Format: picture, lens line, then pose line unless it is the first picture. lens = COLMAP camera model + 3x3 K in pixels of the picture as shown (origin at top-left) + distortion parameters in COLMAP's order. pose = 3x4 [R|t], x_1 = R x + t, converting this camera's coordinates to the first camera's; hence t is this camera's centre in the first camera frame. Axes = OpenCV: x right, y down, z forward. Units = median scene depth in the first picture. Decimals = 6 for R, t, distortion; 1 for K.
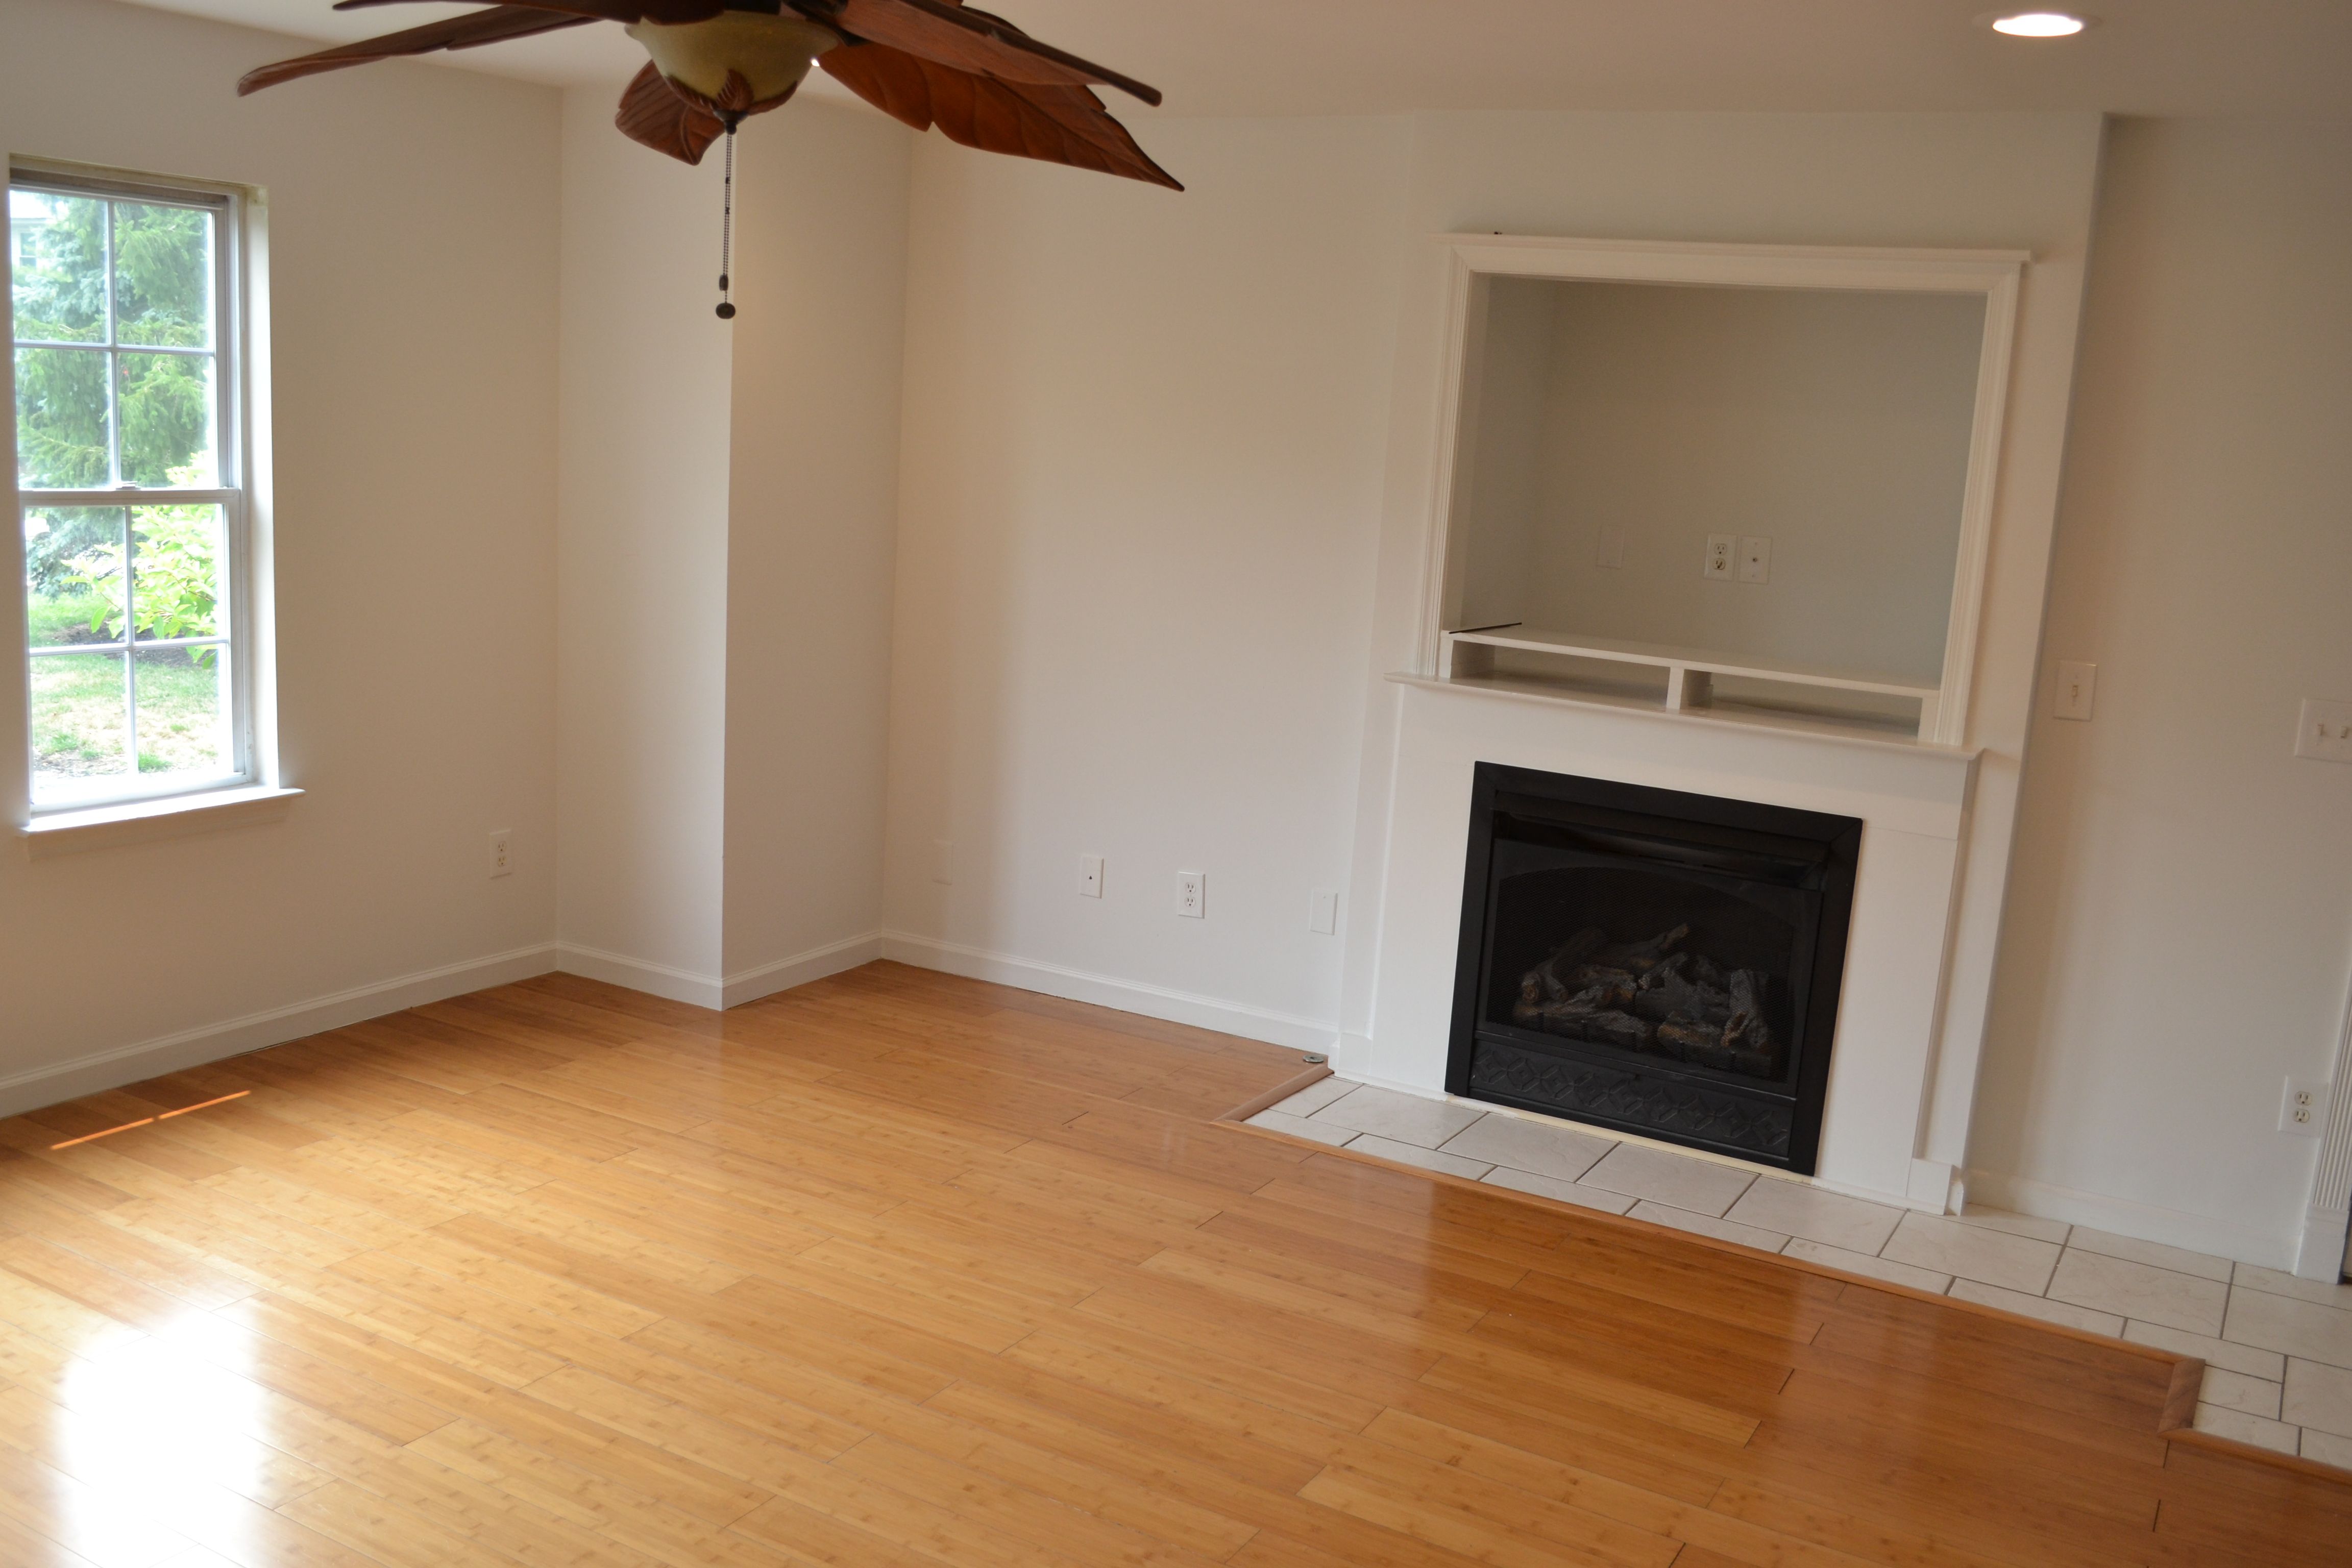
lens RADIAL K [[2078.7, 0, 1178.0], [0, 2078.7, 785.3], [0, 0, 1]] dist [-0.071036, 0.005732]
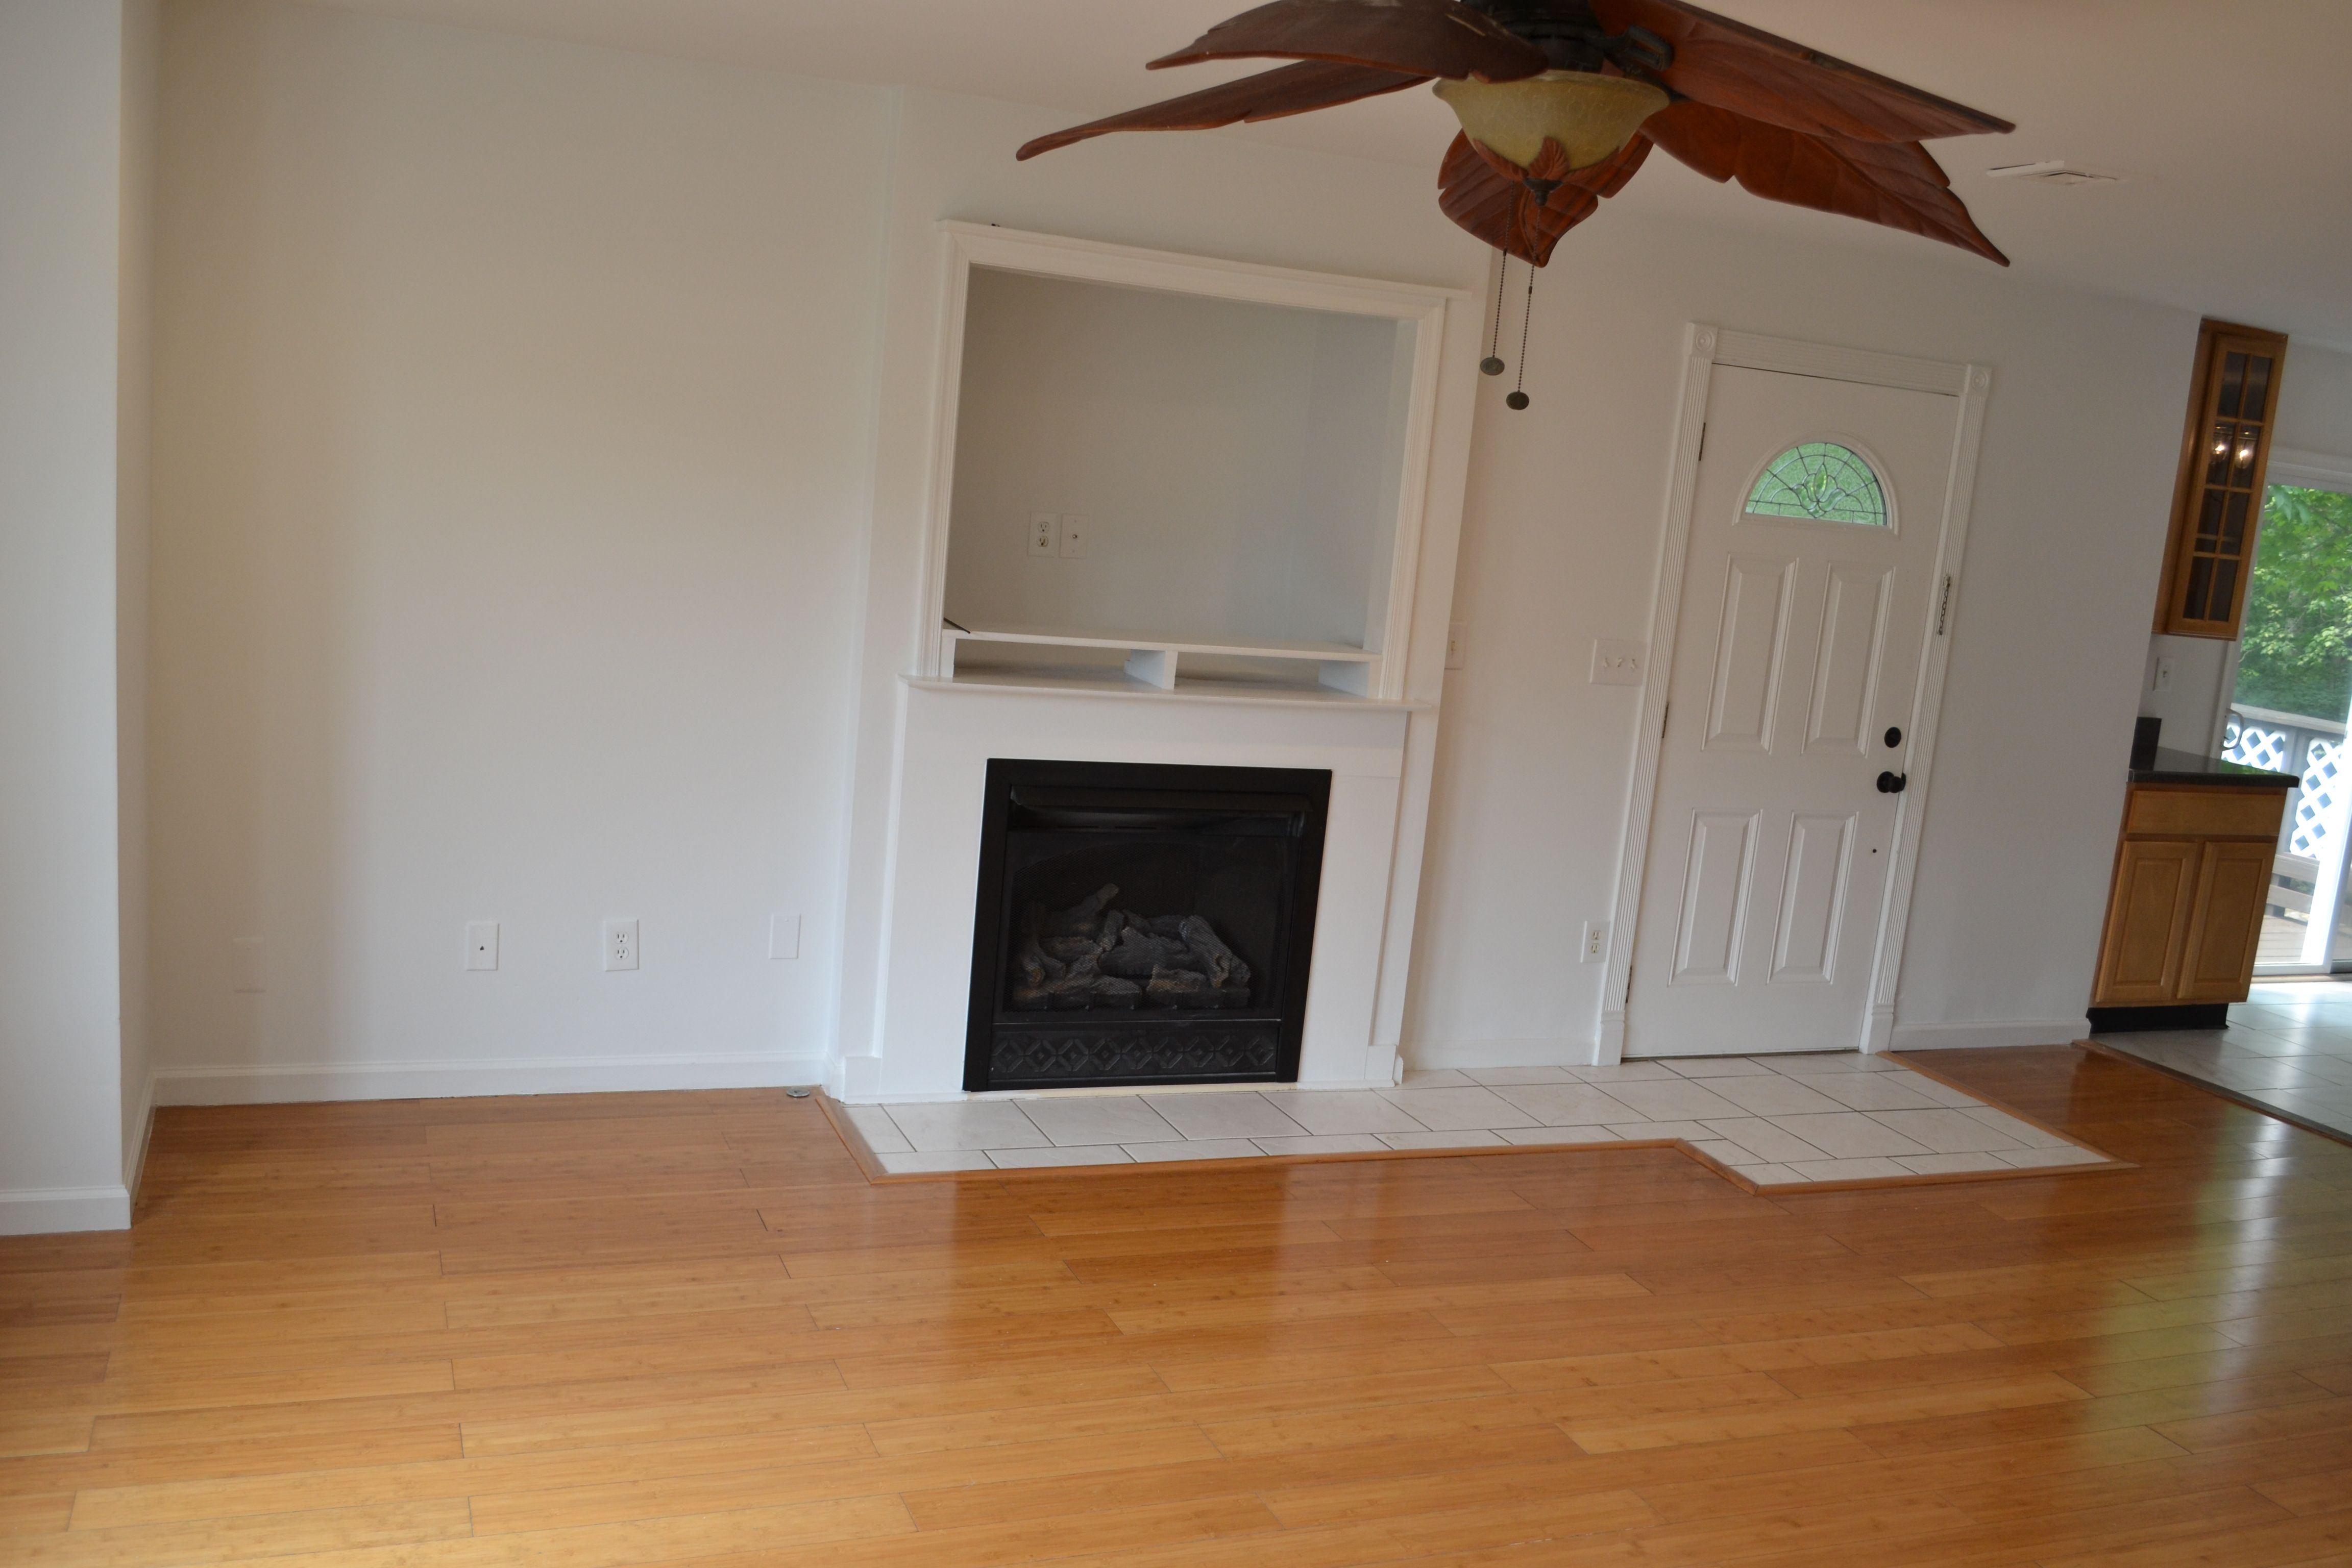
lens RADIAL K [[2078.7, 0, 1170.1], [0, 2078.7, 791.1], [0, 0, 1]] dist [-0.071036, 0.005732]
pose [[0.627819, -0.136473, 0.766302, -0.599993], [0.084761, 0.990641, 0.106983, -0.100928], [-0.773731, -0.002213, 0.633511, 0.317661]]
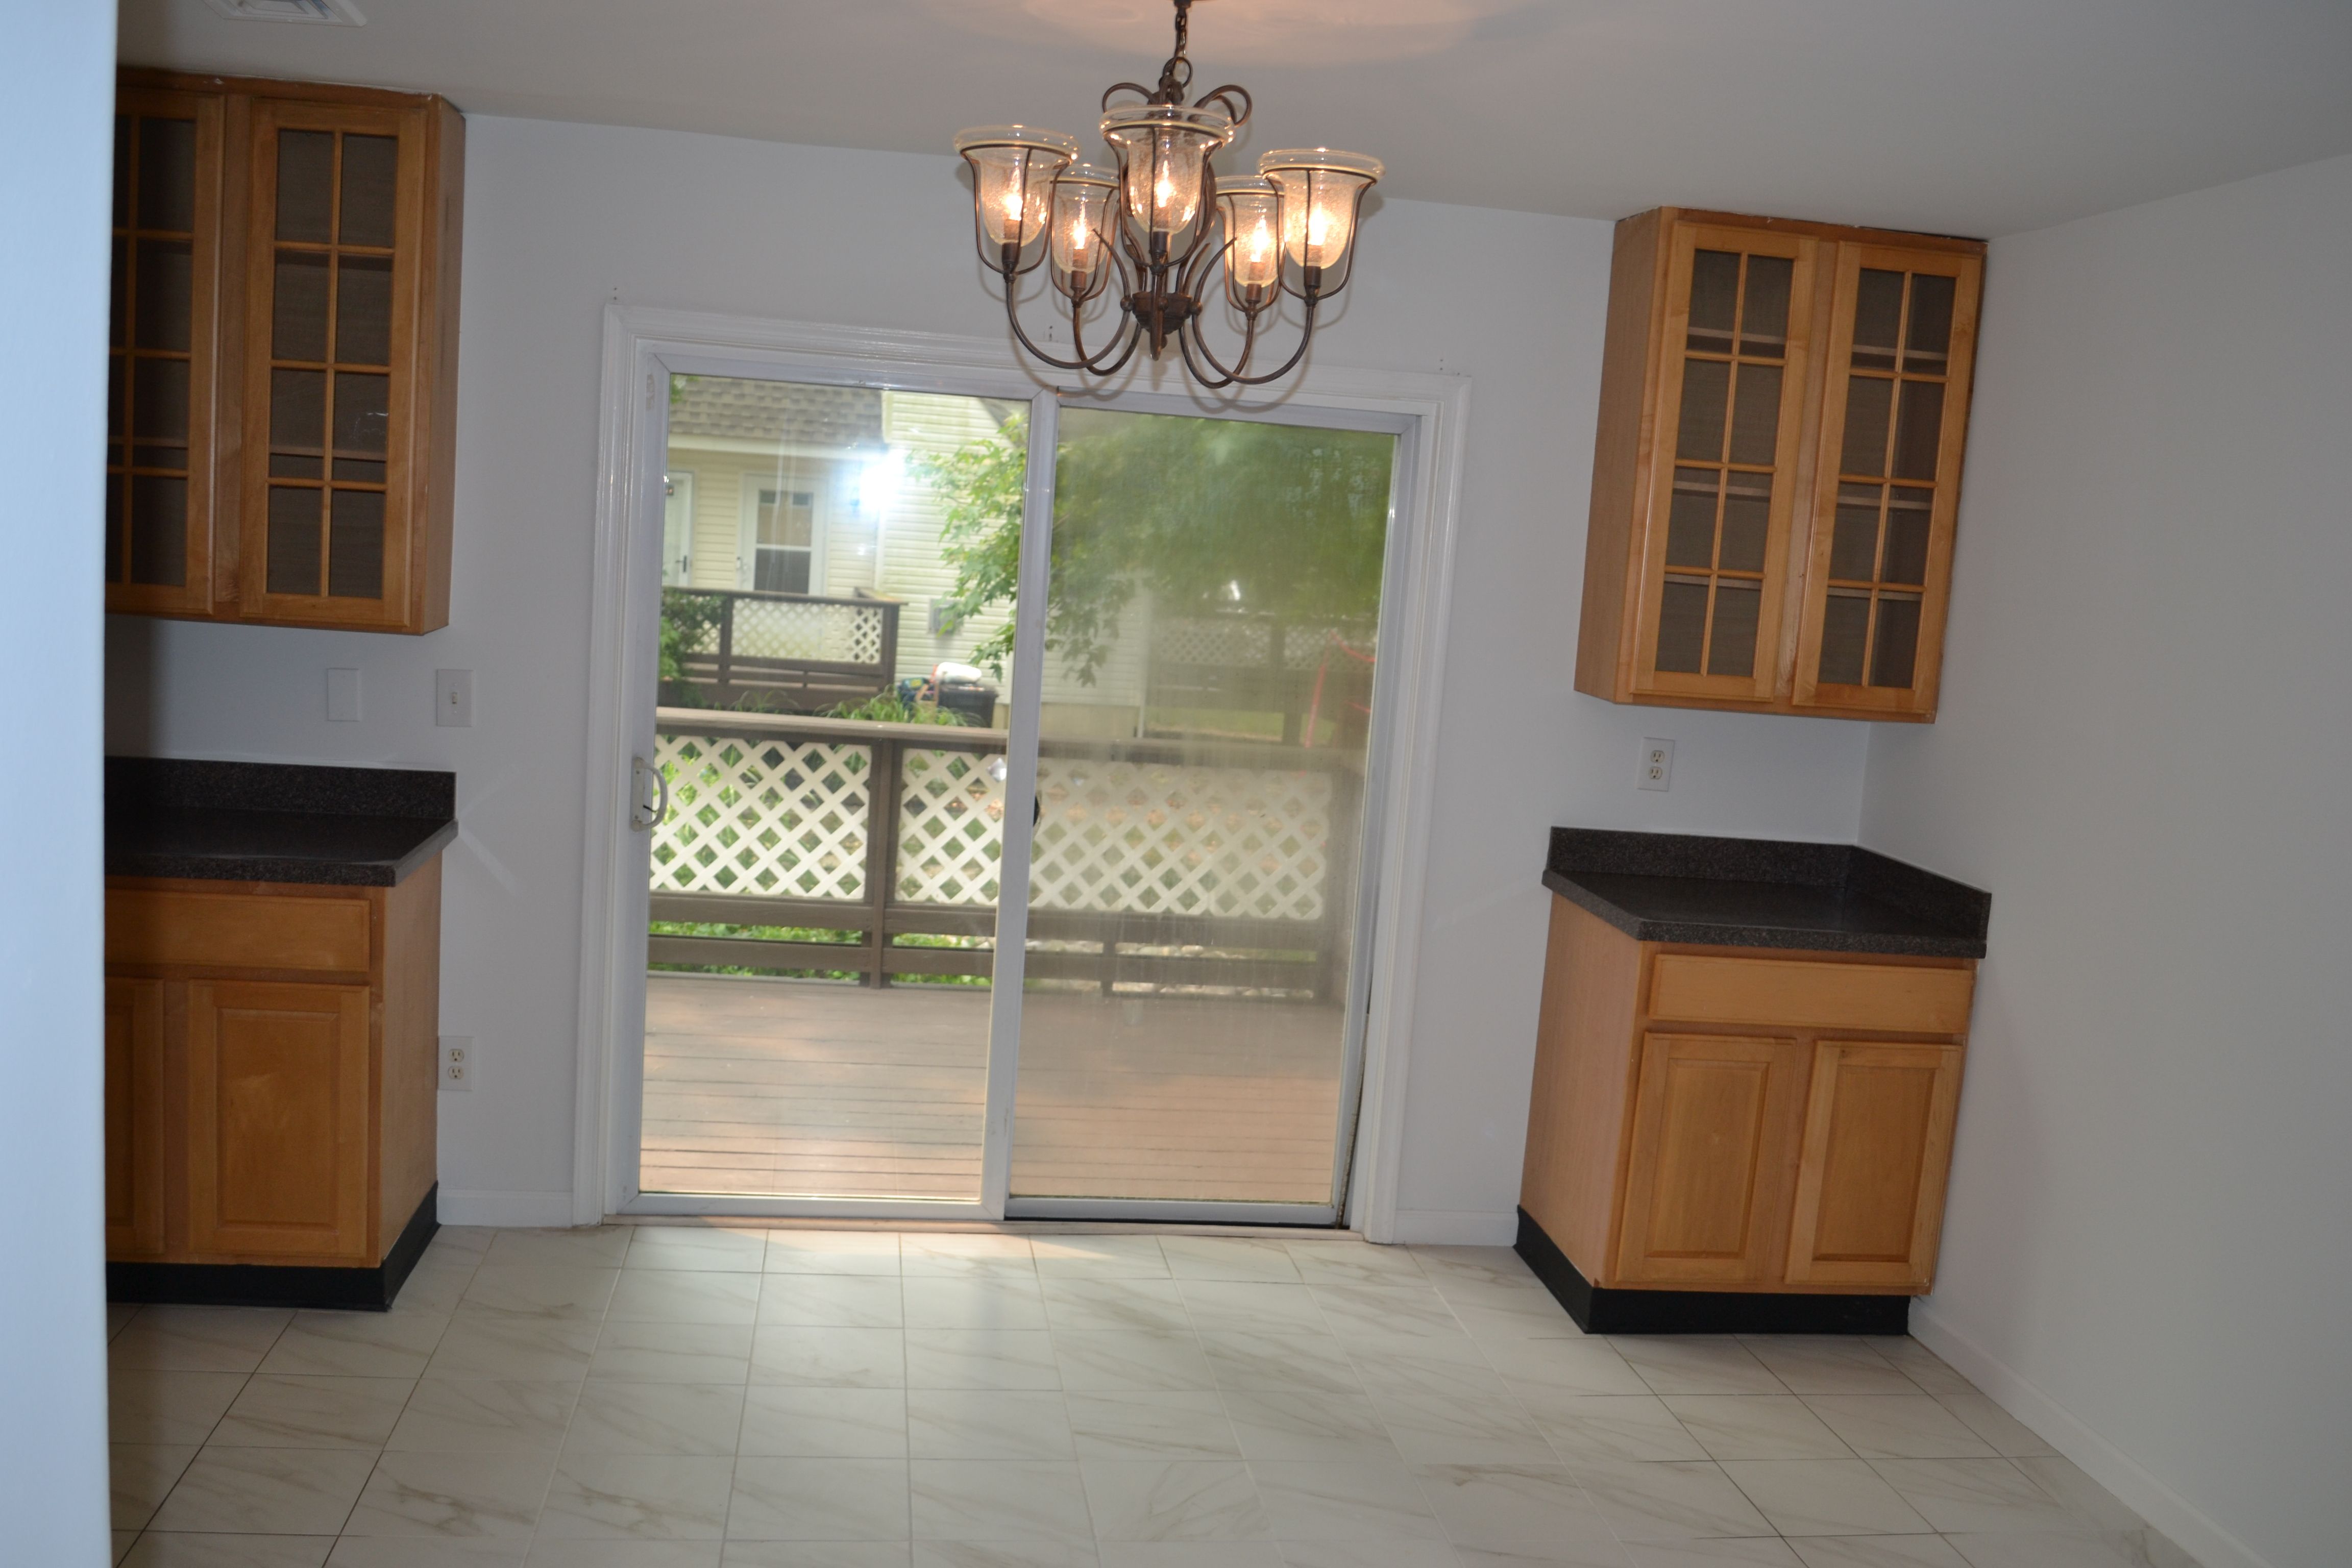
lens RADIAL K [[2078.7, 0, 1179.1], [0, 2078.7, 789.6], [0, 0, 1]] dist [-0.071036, 0.005732]
pose [[0.796578, -0.085672, 0.598434, 0.777469], [0.091770, 0.995572, 0.020371, 0.093597], [-0.597529, 0.038691, 0.800913, -0.222935]]
